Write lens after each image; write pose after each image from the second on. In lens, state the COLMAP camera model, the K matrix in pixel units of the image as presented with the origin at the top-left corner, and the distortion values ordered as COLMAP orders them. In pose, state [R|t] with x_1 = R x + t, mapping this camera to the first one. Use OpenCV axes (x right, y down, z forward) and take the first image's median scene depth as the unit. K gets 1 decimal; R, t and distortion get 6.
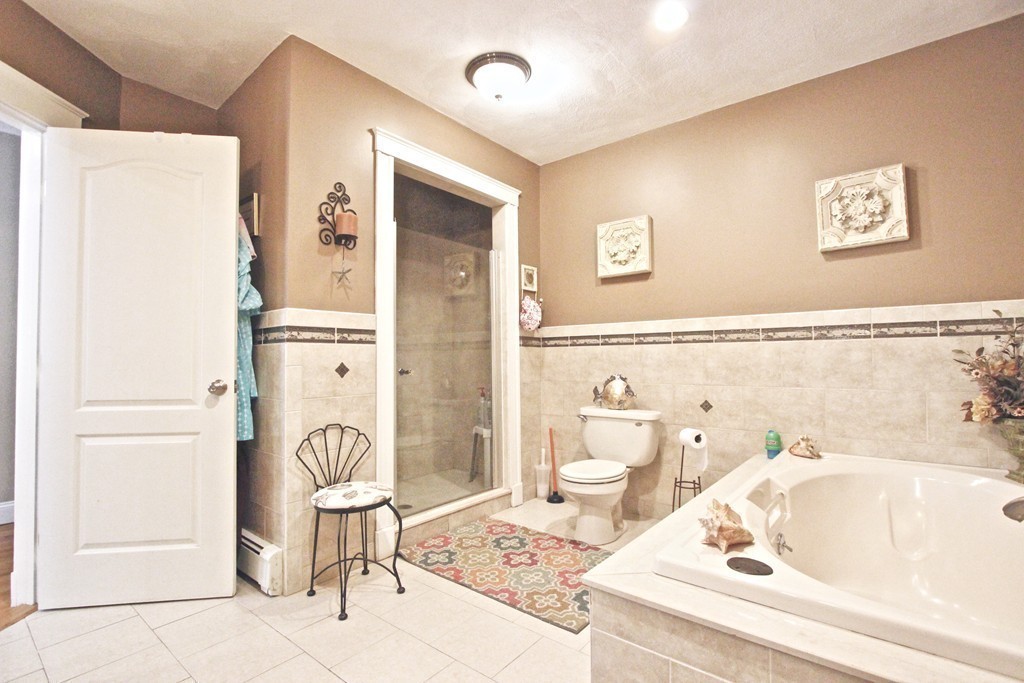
lens RADIAL K [[449.6, 0, 466.0], [0, 449.6, 345.4], [0, 0, 1]] dist [-0.011736, 0.000159]
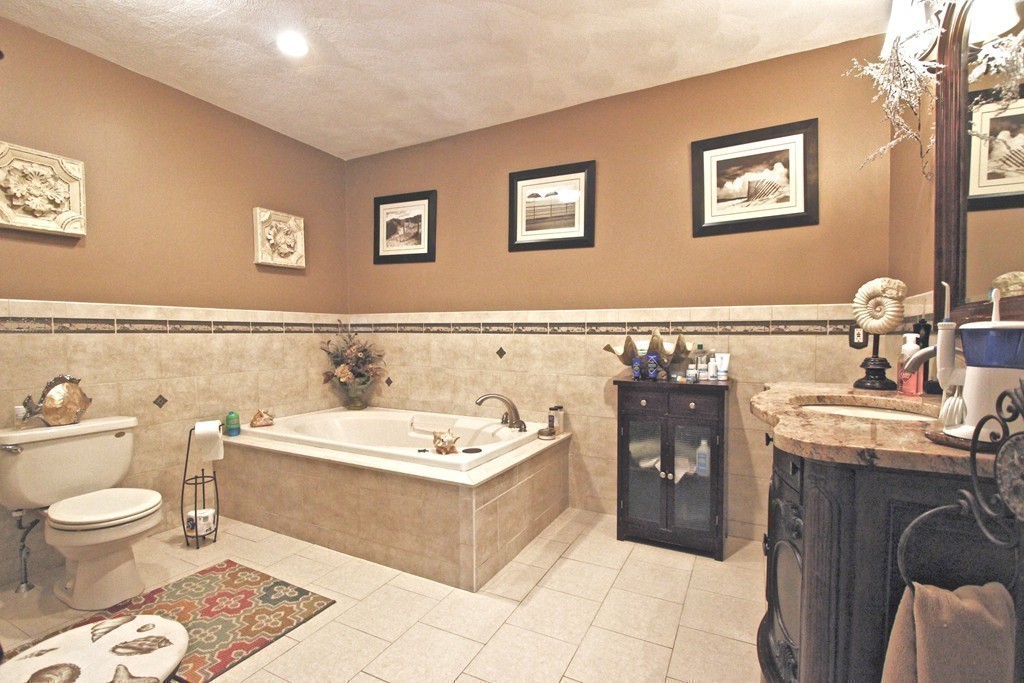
lens RADIAL K [[473.4, 0, 509.8], [0, 473.4, 341.3], [0, 0, 1]] dist [-0.013193, 0.000486]
pose [[-0.219768, 0.010065, 0.975500, -0.657833], [-0.002071, 0.999940, -0.010784, 0.023367], [-0.975550, -0.004391, -0.219734, 0.586443]]
